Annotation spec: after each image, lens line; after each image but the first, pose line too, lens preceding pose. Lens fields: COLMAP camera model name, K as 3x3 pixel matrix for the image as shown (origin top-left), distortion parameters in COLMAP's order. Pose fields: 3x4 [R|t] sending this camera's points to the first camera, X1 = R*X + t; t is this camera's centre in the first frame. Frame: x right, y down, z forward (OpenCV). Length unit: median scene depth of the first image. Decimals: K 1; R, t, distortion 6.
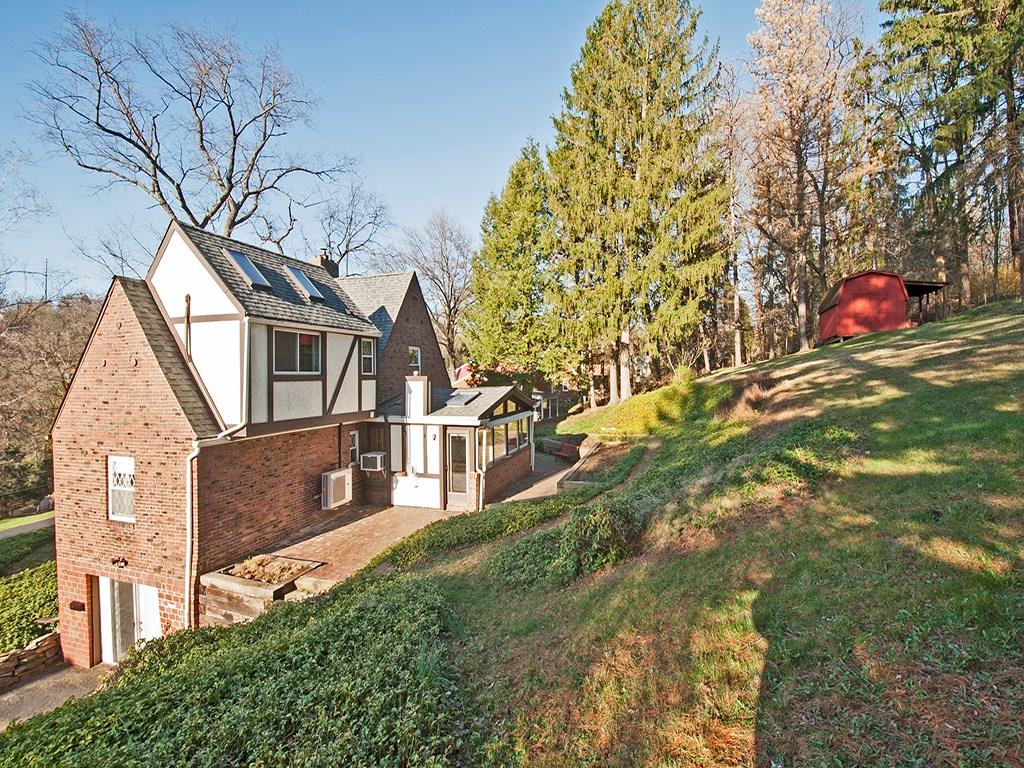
lens RADIAL K [[449.4, 0, 518.8], [0, 449.4, 376.5], [0, 0, 1]] dist [-0.003321, -0.006789]
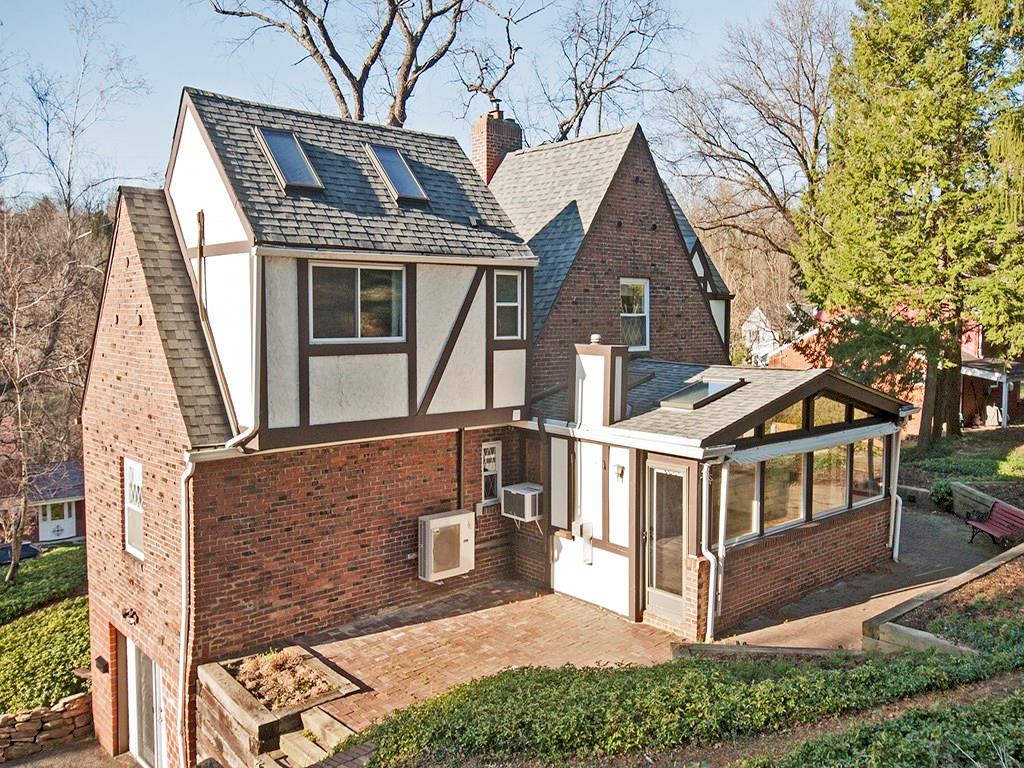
lens RADIAL K [[827.0, 0, 510.4], [0, 827.0, 367.5], [0, 0, 1]] dist [0.034271, 0.004117]
pose [[0.855474, 0.045826, -0.515815, 0.194188], [-0.011421, 0.997504, 0.069679, -0.045037], [0.517721, -0.053718, 0.853862, 0.199389]]
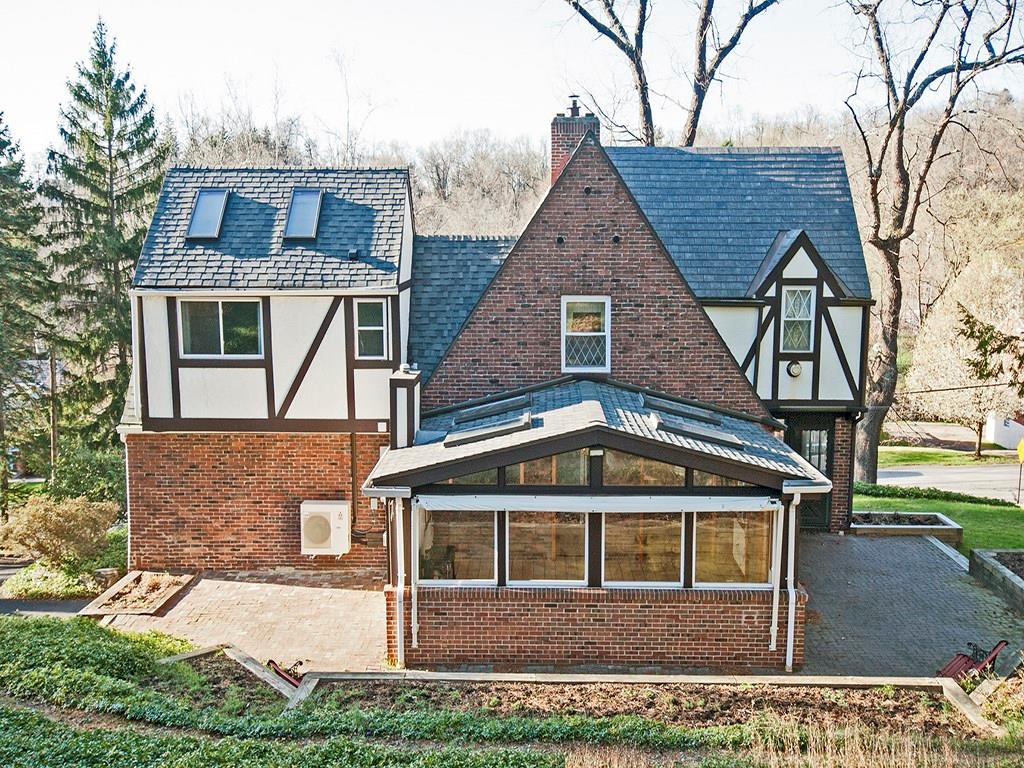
lens RADIAL K [[889.0, 0, 478.7], [0, 889.0, 350.4], [0, 0, 1]] dist [0.020232, 0.009730]
pose [[0.291988, 0.128123, -0.947801, 0.938522], [-0.004773, 0.991169, 0.132516, -0.198760], [0.956410, -0.034169, 0.290021, 0.923885]]
